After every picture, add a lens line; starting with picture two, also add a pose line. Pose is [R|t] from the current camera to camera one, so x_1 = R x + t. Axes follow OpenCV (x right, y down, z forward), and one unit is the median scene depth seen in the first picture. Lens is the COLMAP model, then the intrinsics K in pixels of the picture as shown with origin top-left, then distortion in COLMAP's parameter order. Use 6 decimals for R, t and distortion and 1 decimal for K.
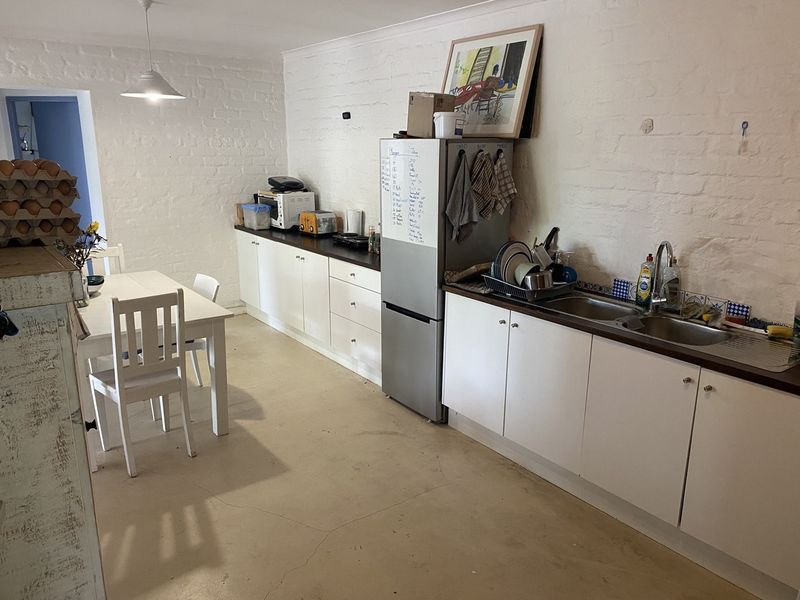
lens RADIAL K [[616.8, 0, 414.8], [0, 616.8, 305.2], [0, 0, 1]] dist [0.033625, -0.027763]
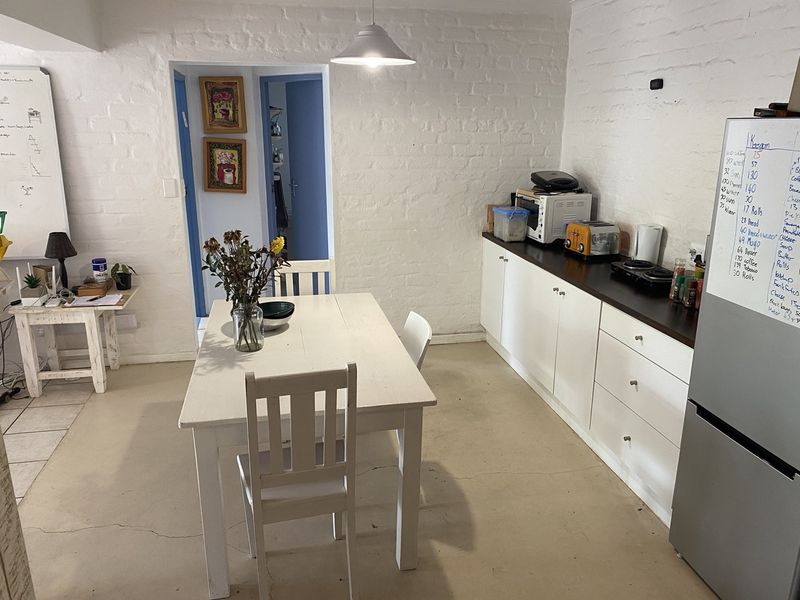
lens RADIAL K [[616.8, 0, 403.9], [0, 616.8, 299.2], [0, 0, 1]] dist [0.033625, -0.027763]
pose [[0.900798, 0.114413, -0.418894, -0.054080], [-0.106663, 0.993409, 0.041960, -0.084106], [0.420934, 0.006883, 0.907065, 0.312880]]
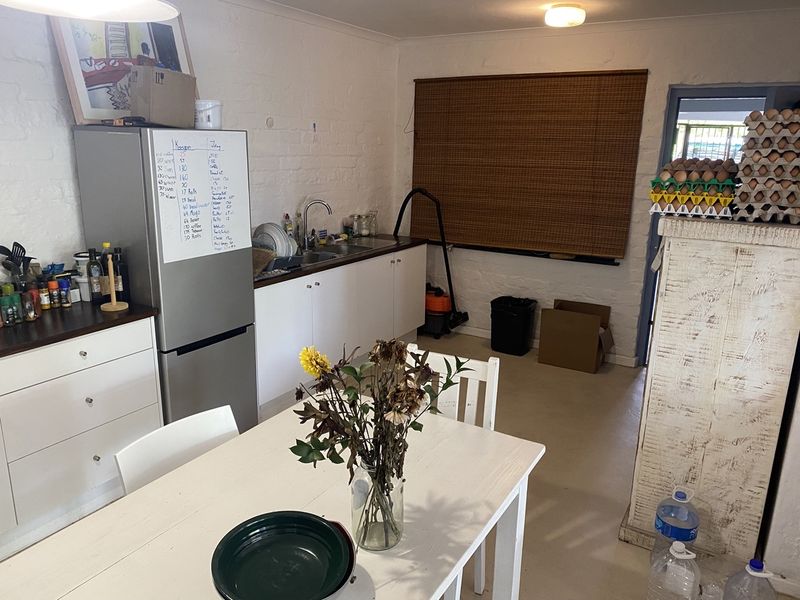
lens RADIAL K [[616.8, 0, 402.1], [0, 616.8, 298.4], [0, 0, 1]] dist [0.033625, -0.027763]
pose [[-0.373907, -0.244629, 0.894623, -0.696221], [0.217635, 0.914514, 0.341028, -0.222038], [-0.901570, 0.322214, -0.288703, 0.828609]]
